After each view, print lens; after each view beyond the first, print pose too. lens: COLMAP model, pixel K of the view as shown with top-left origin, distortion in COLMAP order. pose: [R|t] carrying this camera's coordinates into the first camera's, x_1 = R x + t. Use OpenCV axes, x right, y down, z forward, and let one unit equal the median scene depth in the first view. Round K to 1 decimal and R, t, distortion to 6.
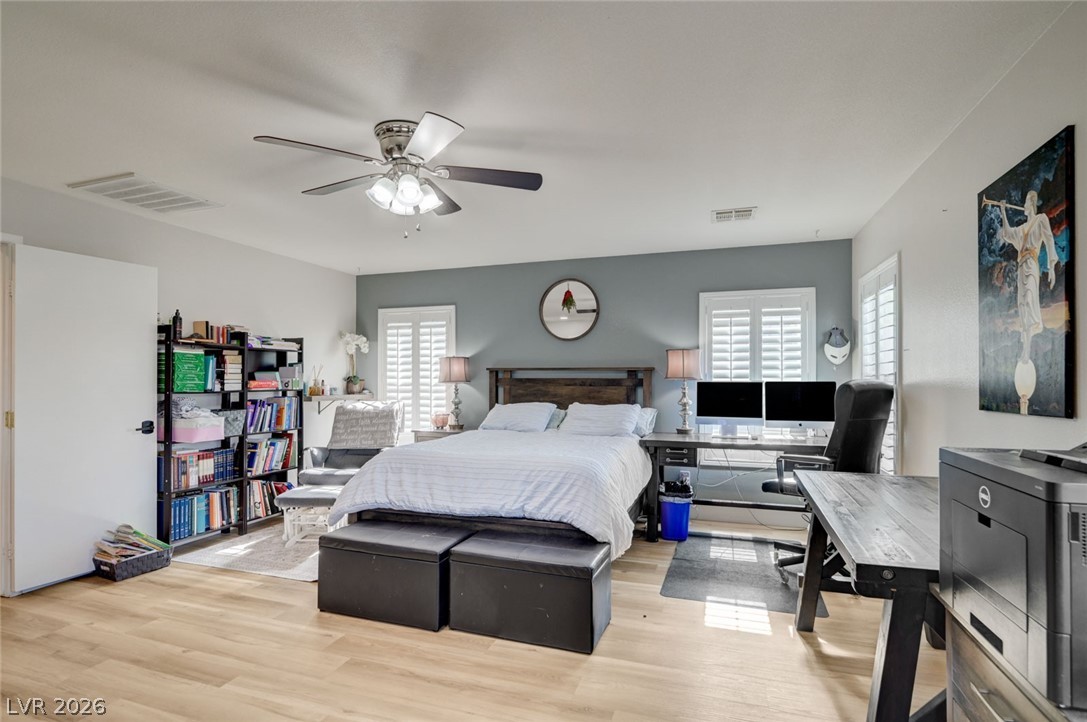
lens RADIAL K [[528.3, 0, 544.5], [0, 528.3, 374.8], [0, 0, 1]] dist [-0.001411, -0.000246]
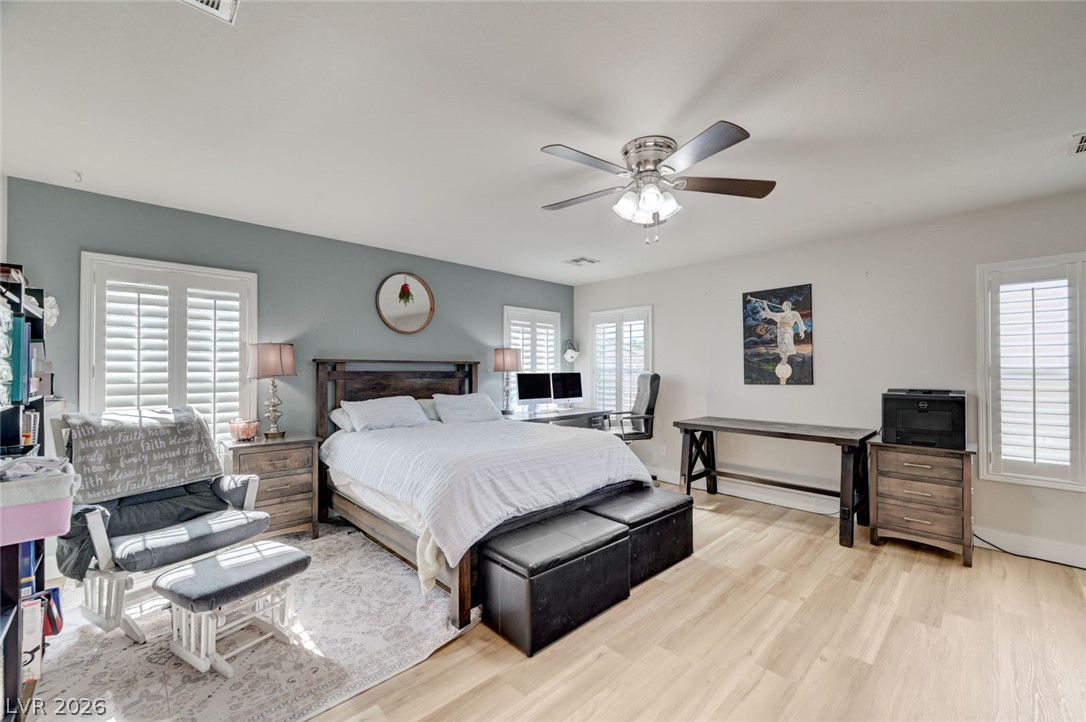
lens RADIAL K [[436.9, 0, 549.5], [0, 436.9, 367.9], [0, 0, 1]] dist [-0.006668, 0.000035]
pose [[0.455227, 0.004637, 0.890363, -0.670371], [-0.005200, 0.999983, -0.002548, 0.001504], [-0.890360, -0.003470, 0.455244, 0.443060]]
